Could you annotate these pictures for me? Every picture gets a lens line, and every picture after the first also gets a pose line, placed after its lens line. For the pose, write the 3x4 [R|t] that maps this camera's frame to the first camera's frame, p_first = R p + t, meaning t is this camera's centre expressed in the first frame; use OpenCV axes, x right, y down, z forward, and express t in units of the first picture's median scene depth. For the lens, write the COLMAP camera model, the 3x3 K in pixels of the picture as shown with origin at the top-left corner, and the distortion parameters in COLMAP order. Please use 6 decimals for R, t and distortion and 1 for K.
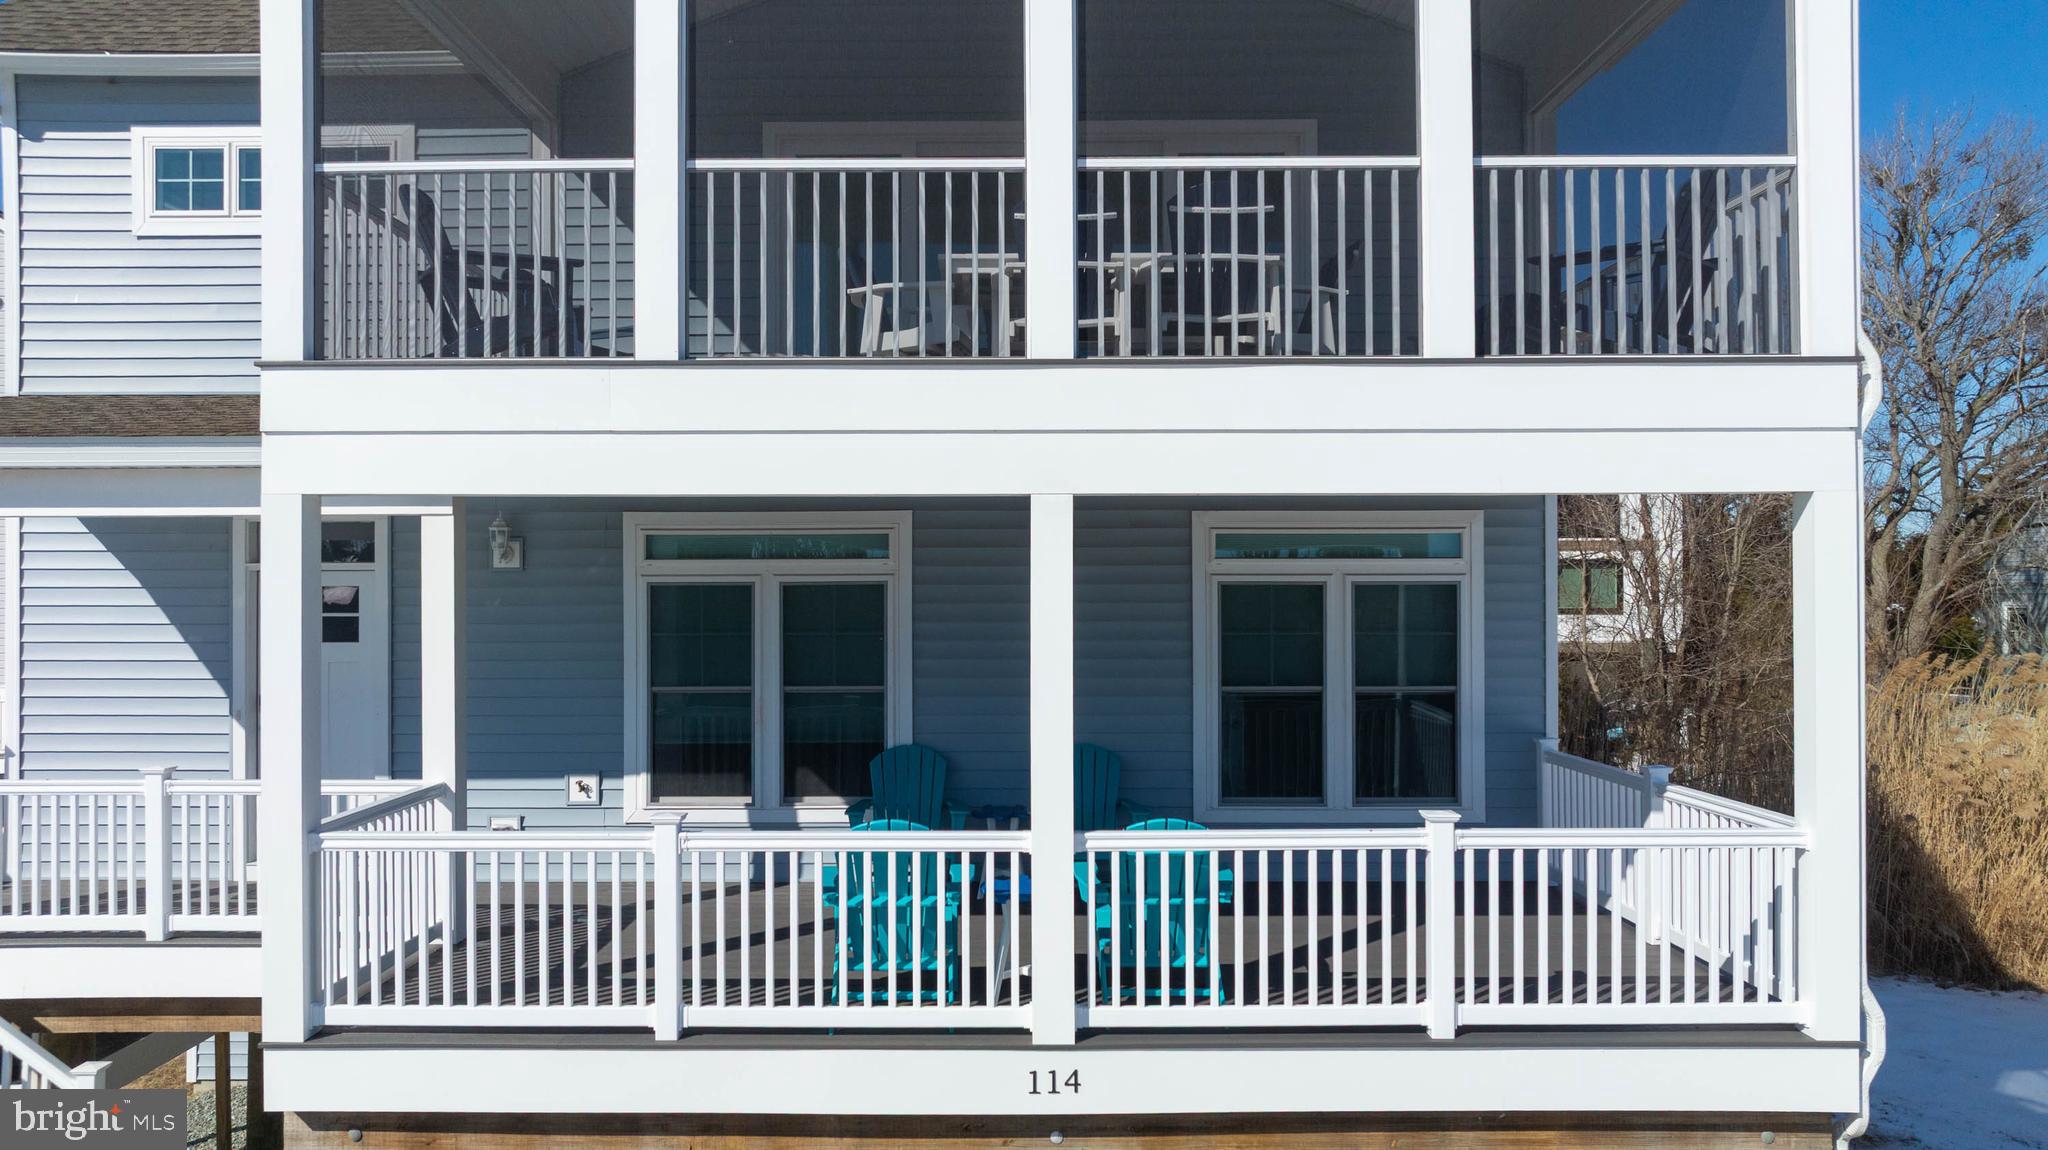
lens RADIAL K [[1477.7, 0, 1014.9], [0, 1477.7, 579.9], [0, 0, 1]] dist [-0.033954, 0.016848]
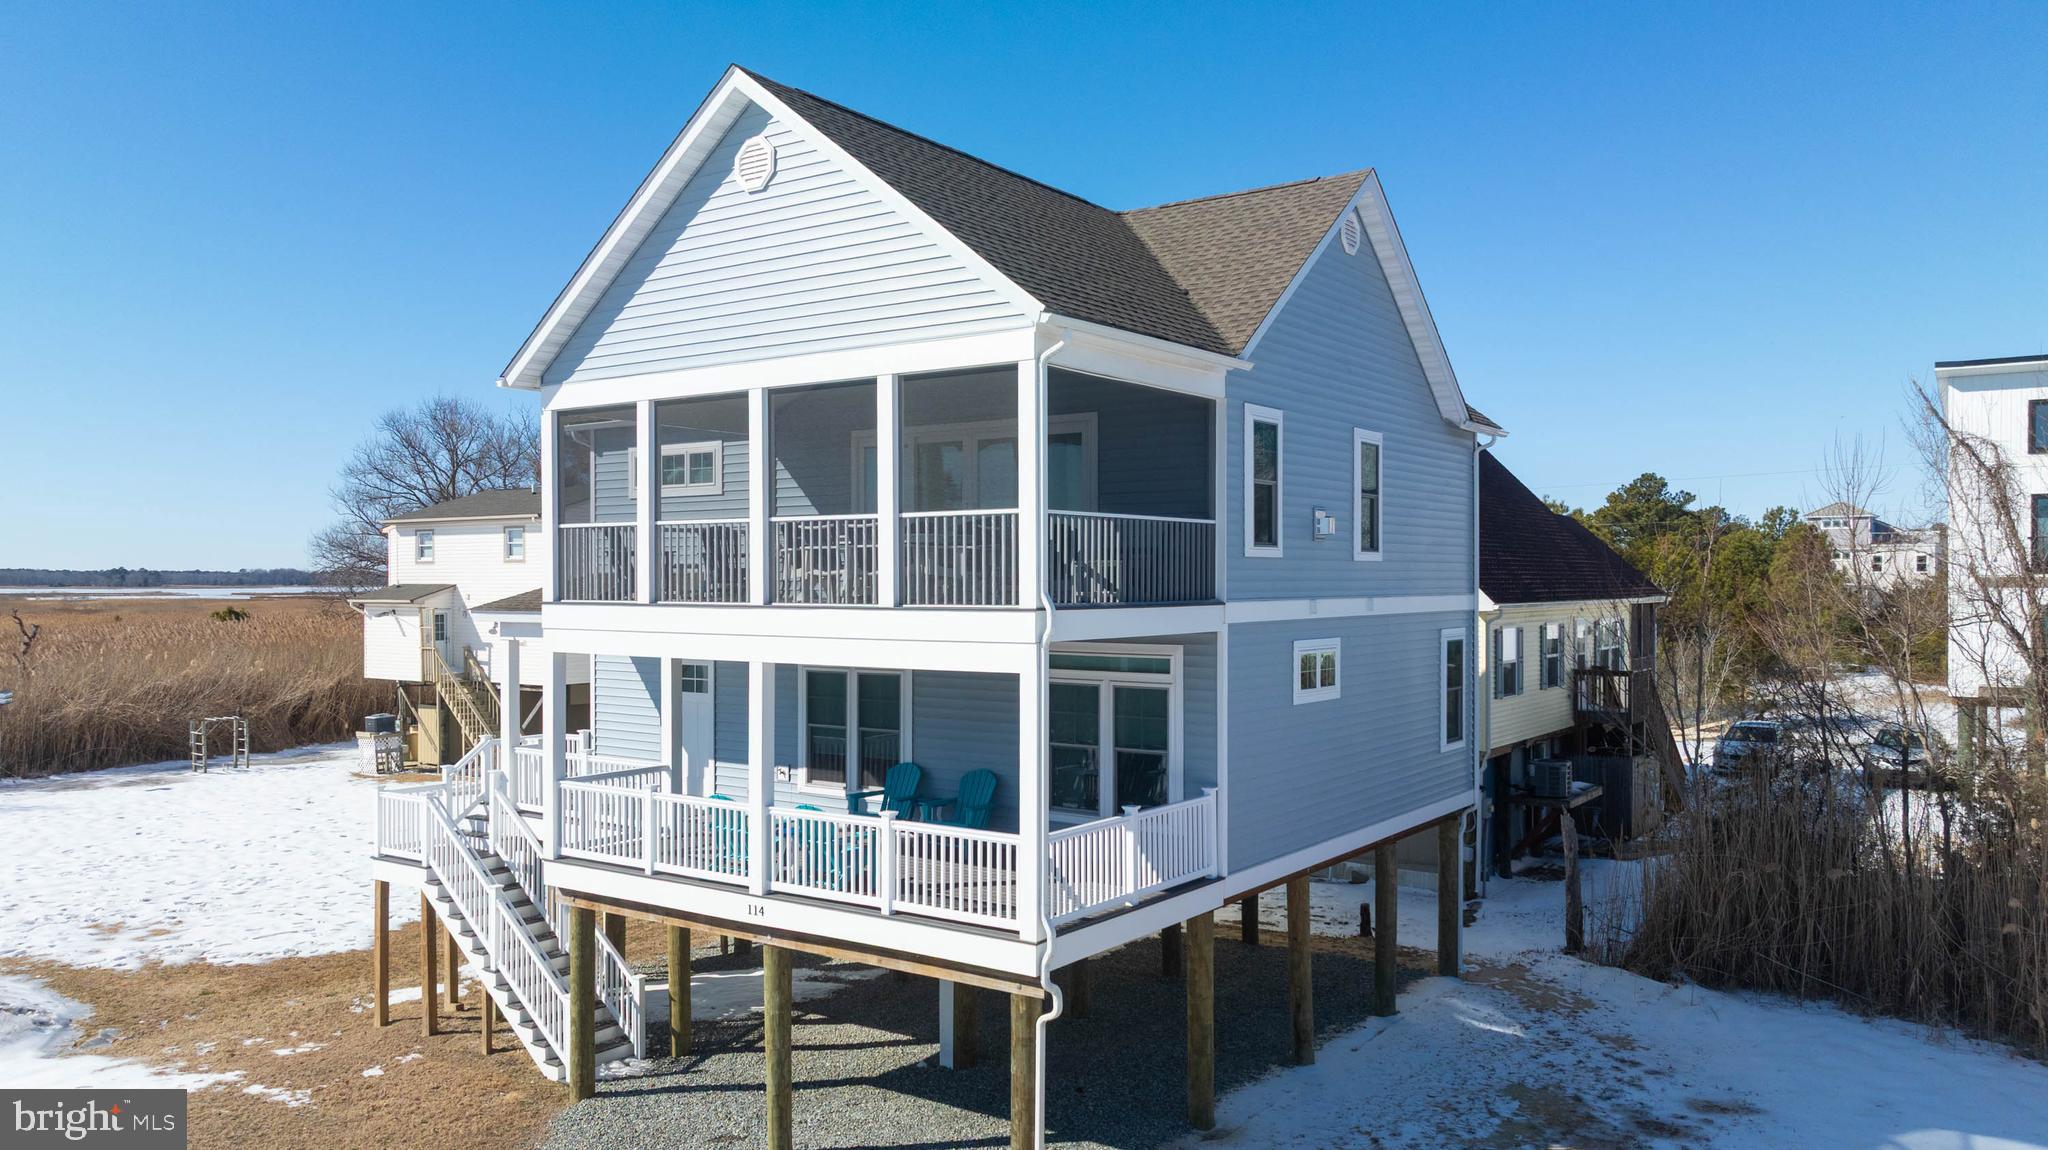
lens RADIAL K [[1477.7, 0, 1018.4], [0, 1477.7, 576.4], [0, 0, 1]] dist [-0.033954, 0.016848]
pose [[0.821335, 0.000772, -0.570446, 1.689301], [0.001911, 0.999990, 0.004104, -0.200704], [0.570443, -0.004461, 0.821325, -0.688778]]
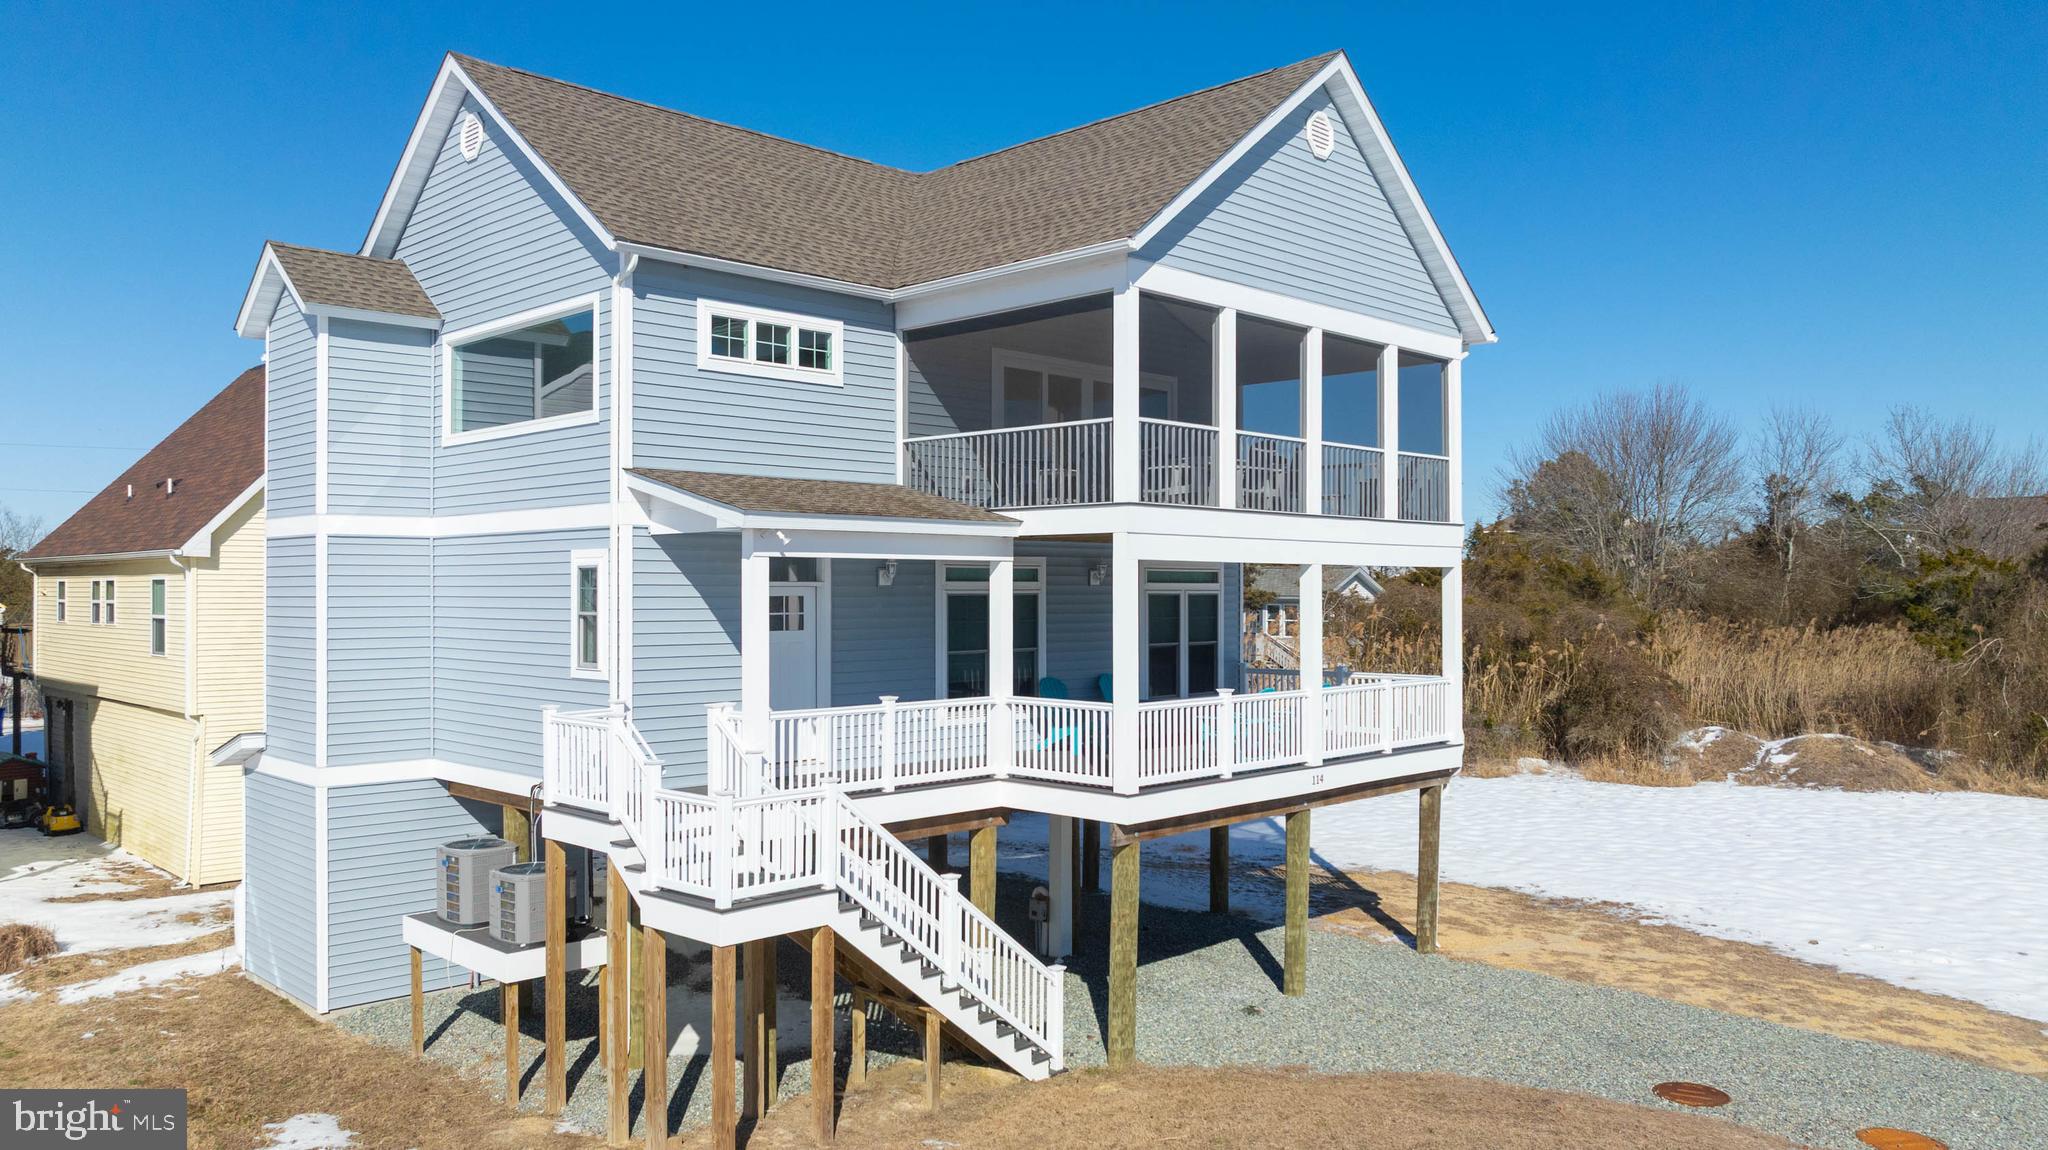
lens RADIAL K [[1477.7, 0, 1006.1], [0, 1477.7, 572.9], [0, 0, 1]] dist [-0.033954, 0.016848]
pose [[0.702519, 0.009629, 0.711599, -2.281936], [-0.007206, 0.999953, -0.006416, -0.019801], [-0.711628, -0.000621, 0.702556, -0.500019]]
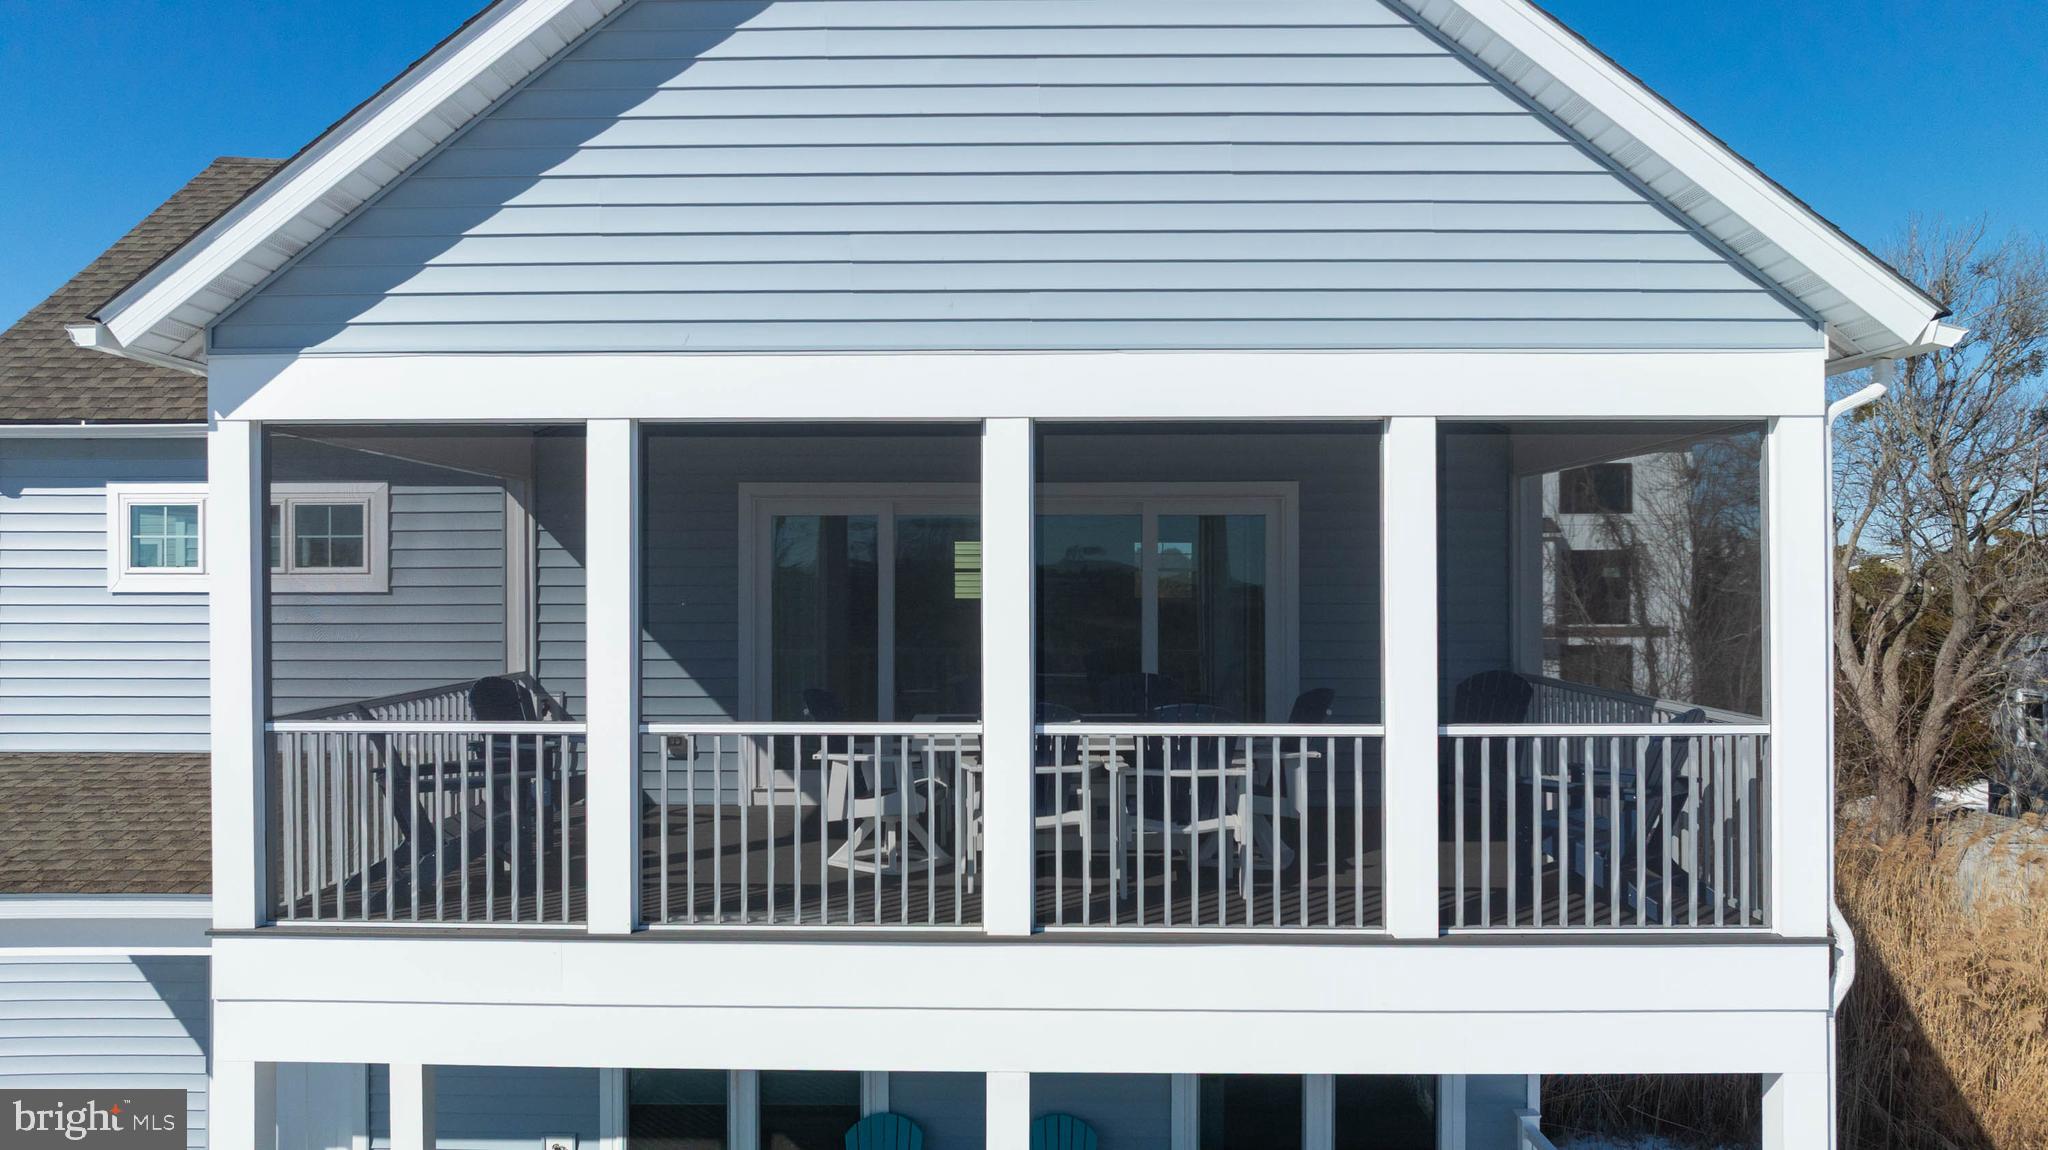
lens RADIAL K [[1477.7, 0, 1014.4], [0, 1477.7, 574.0], [0, 0, 1]] dist [-0.033954, 0.016848]
pose [[0.999941, 0.001111, -0.010790, 0.039139], [-0.001099, 0.999999, 0.001078, -0.385595], [0.010791, -0.001066, 0.999941, 0.014438]]
